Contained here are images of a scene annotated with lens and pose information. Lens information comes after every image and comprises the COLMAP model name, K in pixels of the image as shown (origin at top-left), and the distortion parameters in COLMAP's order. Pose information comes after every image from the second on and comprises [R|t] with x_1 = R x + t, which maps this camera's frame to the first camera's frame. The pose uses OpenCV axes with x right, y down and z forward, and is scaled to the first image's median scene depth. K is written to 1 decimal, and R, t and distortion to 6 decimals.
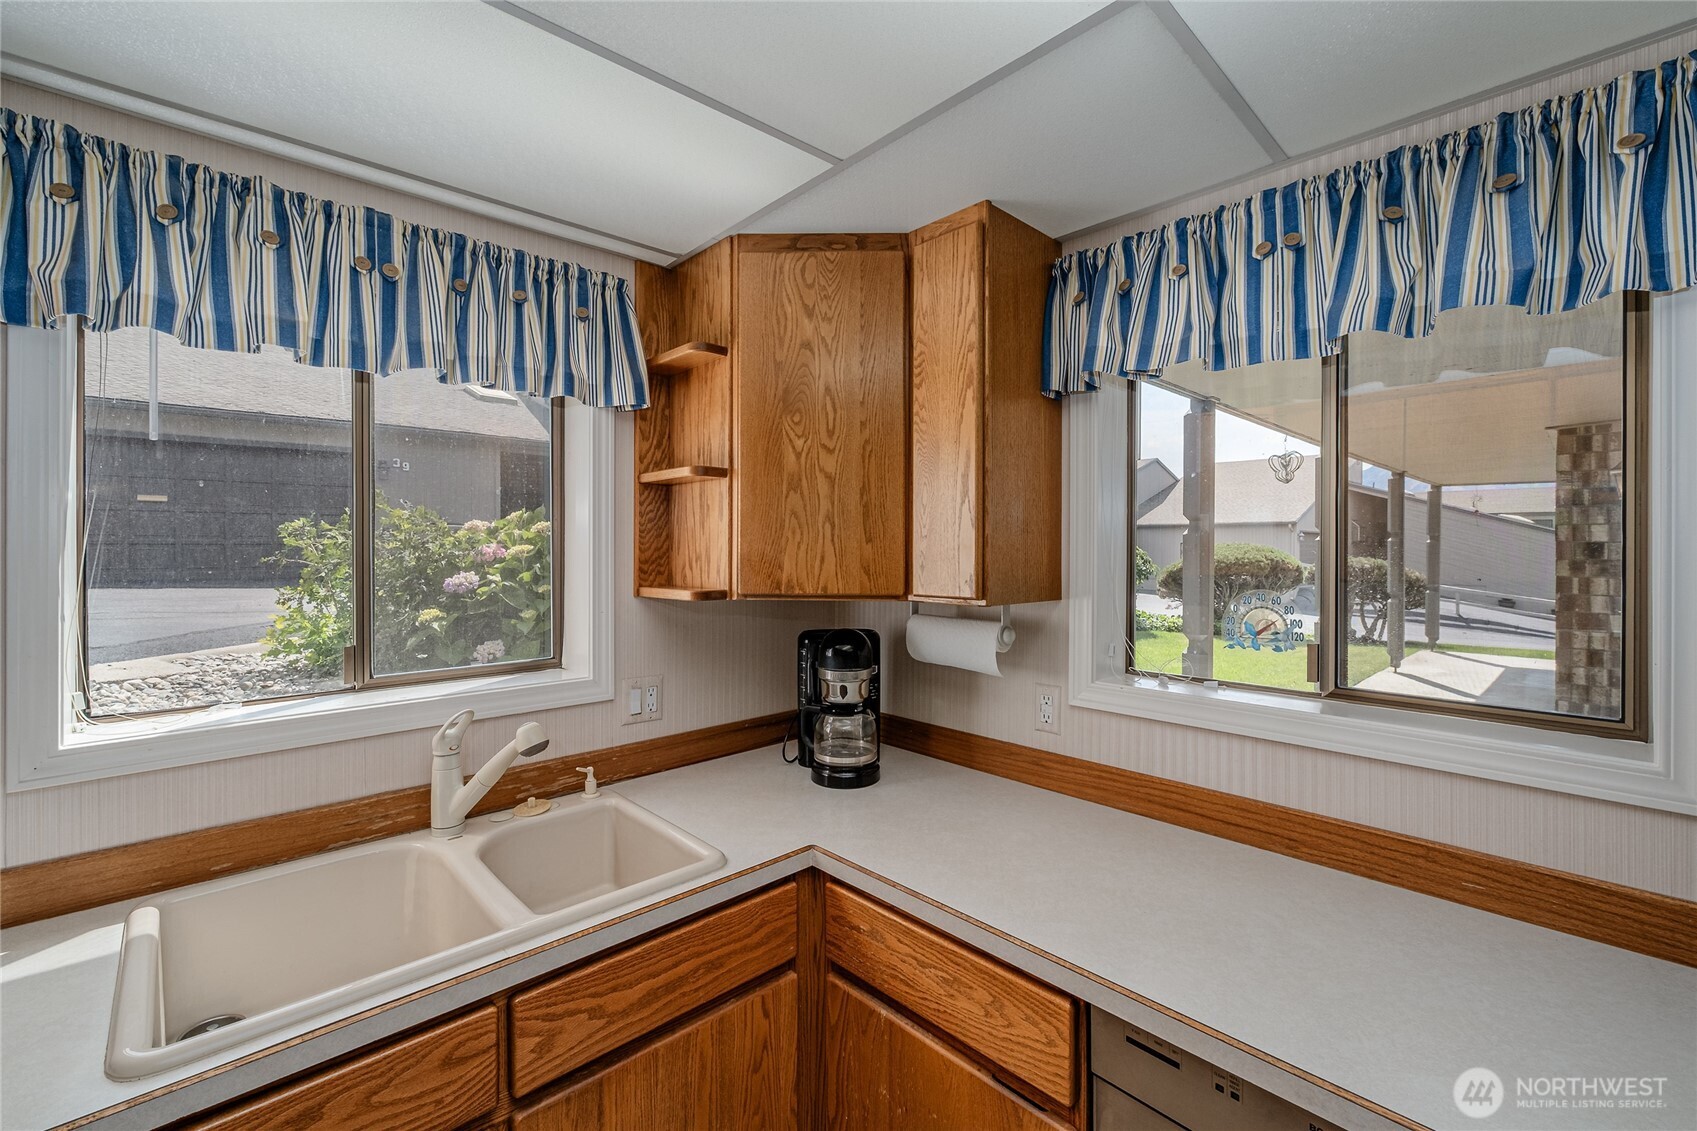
lens RADIAL K [[730.9, 0, 839.8], [0, 730.9, 551.1], [0, 0, 1]] dist [0.000531, -0.000012]
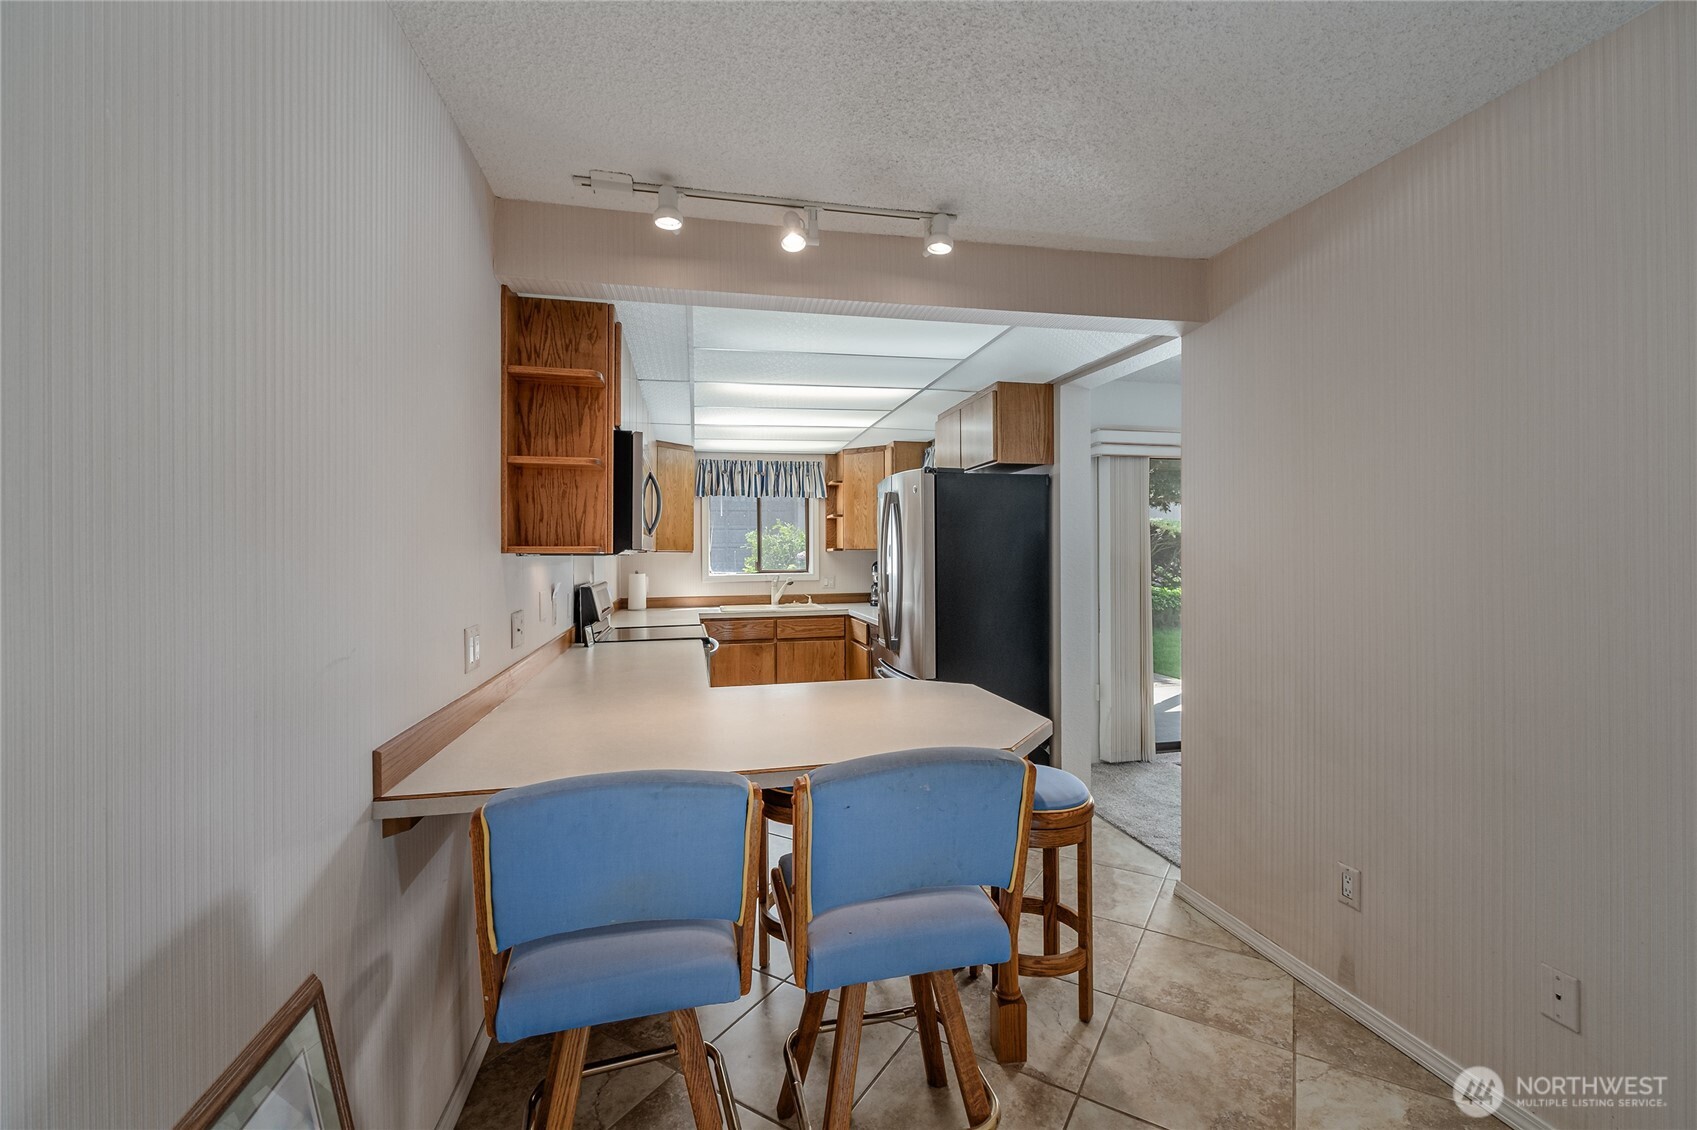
lens RADIAL K [[730.9, 0, 839.8], [0, 730.9, 550.6], [0, 0, 1]] dist [0.000531, -0.000012]
pose [[0.865101, -0.009062, -0.501517, 1.721275], [0.005292, 0.999946, -0.008941, 0.099373], [0.501571, 0.005081, 0.865102, -2.216754]]
